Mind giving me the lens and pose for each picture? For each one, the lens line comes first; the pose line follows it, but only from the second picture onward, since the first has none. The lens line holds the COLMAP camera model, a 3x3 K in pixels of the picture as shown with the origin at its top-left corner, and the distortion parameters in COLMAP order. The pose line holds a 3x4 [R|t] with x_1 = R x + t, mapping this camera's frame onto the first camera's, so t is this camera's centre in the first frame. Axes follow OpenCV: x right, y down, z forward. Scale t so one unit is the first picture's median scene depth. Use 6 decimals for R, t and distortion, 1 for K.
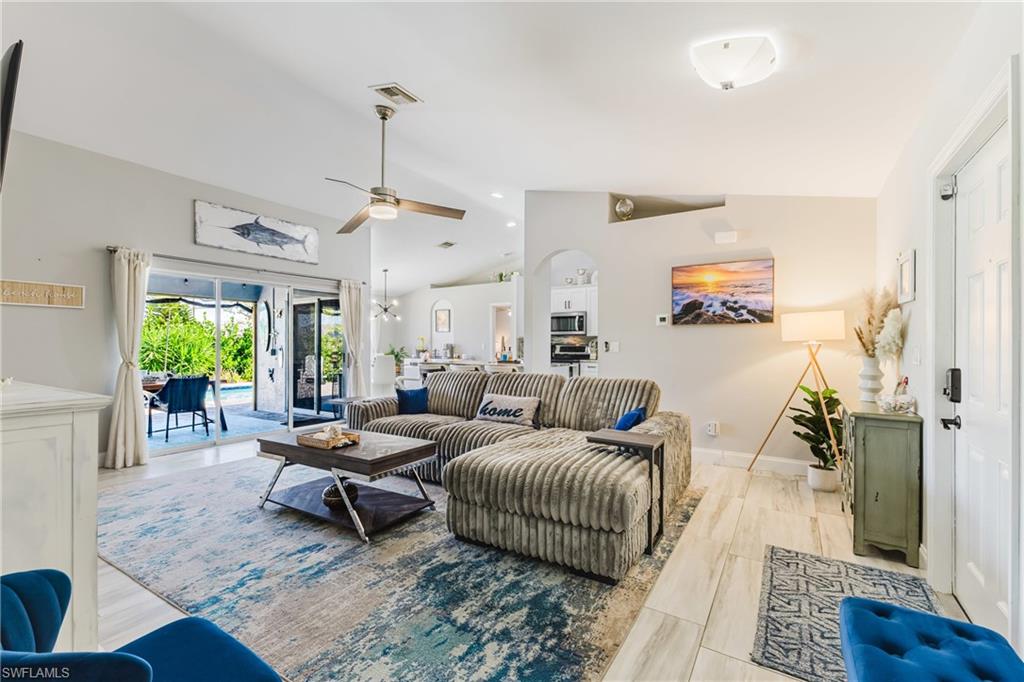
lens RADIAL K [[440.0, 0, 516.2], [0, 440.0, 345.4], [0, 0, 1]] dist [0.013683, 0.000113]
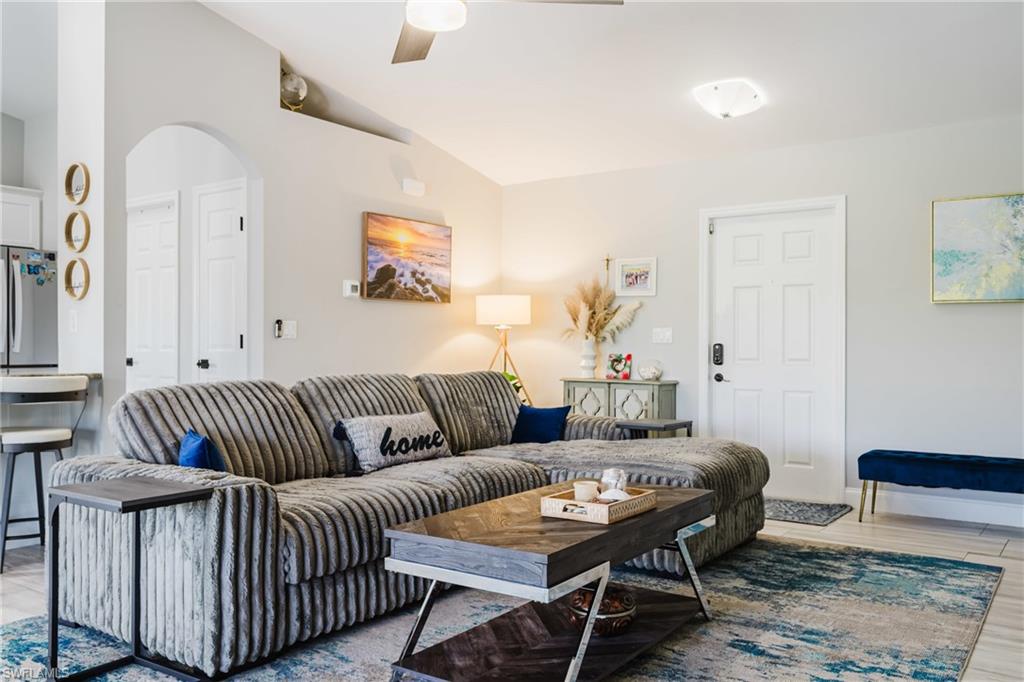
lens RADIAL K [[838.5, 0, 512.0], [0, 838.5, 341.0], [0, 0, 1]] dist [-0.001228, -0.006009]
pose [[0.063800, 0.003049, 0.997958, -0.933318], [-0.000500, 0.999995, -0.003023, 0.024379], [-0.997963, -0.000306, 0.063802, 0.714410]]
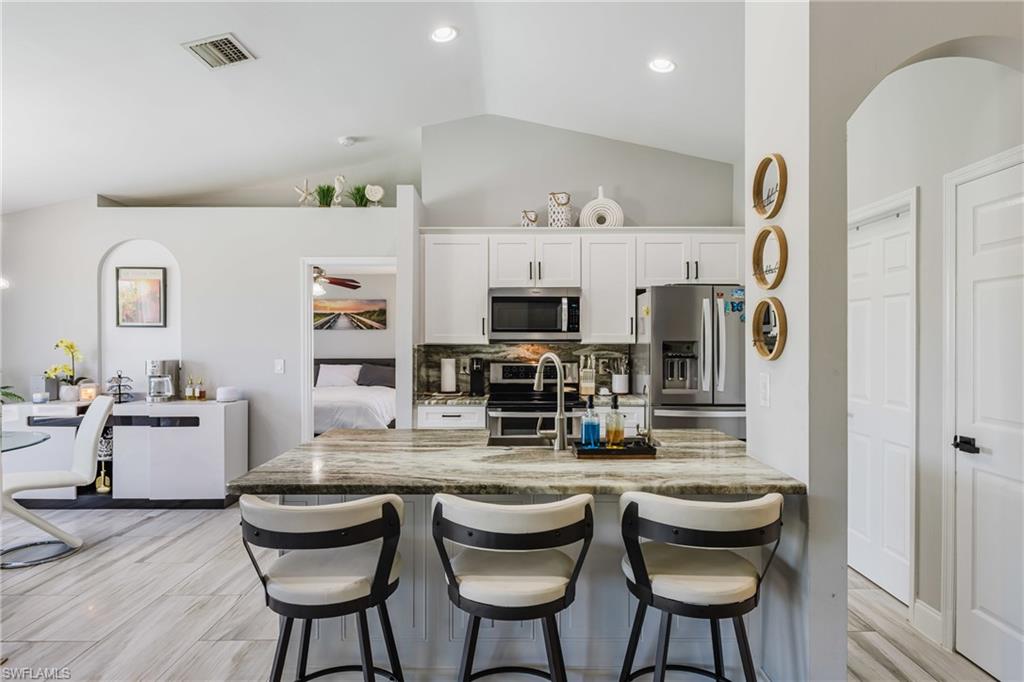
lens RADIAL K [[555.5, 0, 522.6], [0, 555.5, 340.8], [0, 0, 1]] dist [-0.006064, -0.000681]
pose [[0.839399, -0.000739, 0.543516, -0.359488], [0.000595, 1.000000, 0.000440, -0.045177], [-0.543516, -0.000045, 0.839399, 1.039950]]
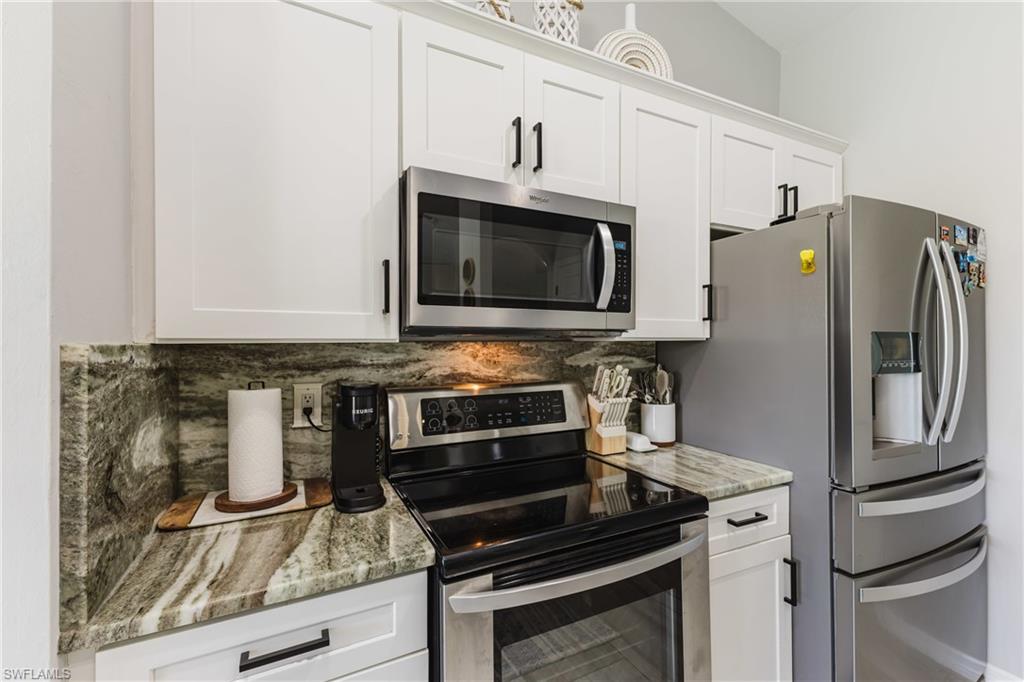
lens RADIAL K [[441.1, 0, 512.0], [0, 441.1, 341.0], [0, 0, 1]] dist [0.009866, 0.000103]
pose [[0.525093, -0.001058, 0.851044, -0.045718], [0.001770, 0.999998, 0.000152, -0.039010], [-0.851043, 0.001427, 0.525094, 1.740585]]
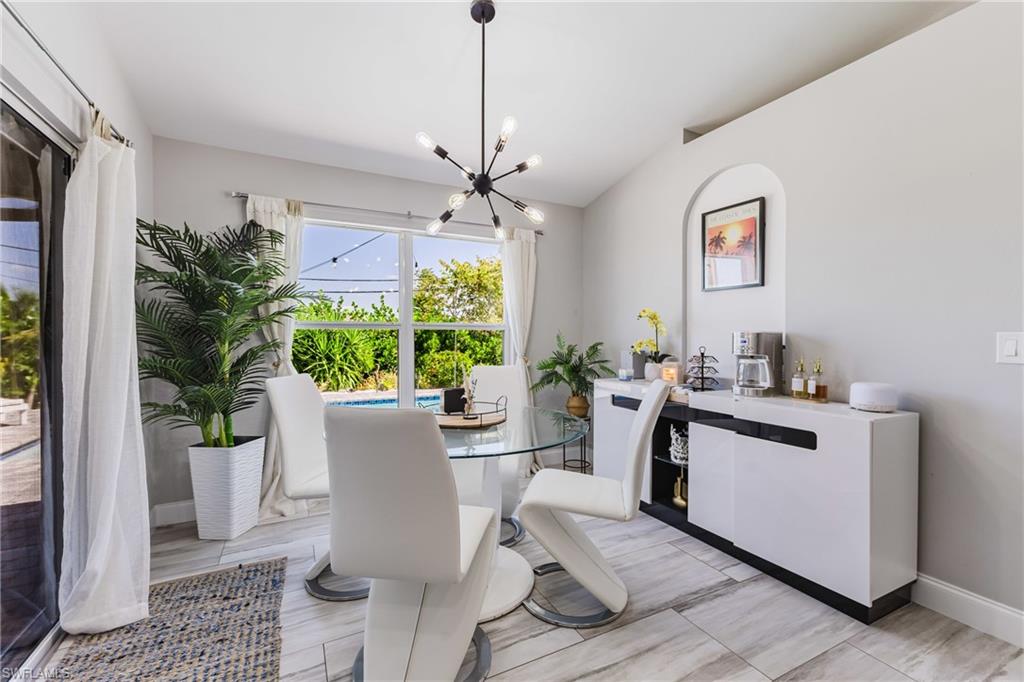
lens RADIAL K [[438.9, 0, 512.0], [0, 438.9, 341.0], [0, 0, 1]] dist [0.011381, 0.000014]
pose [[0.856128, 0.008341, -0.516696, -0.338821], [-0.004158, 0.999949, 0.009251, -0.001610], [0.516747, -0.005772, 0.856119, 1.664679]]
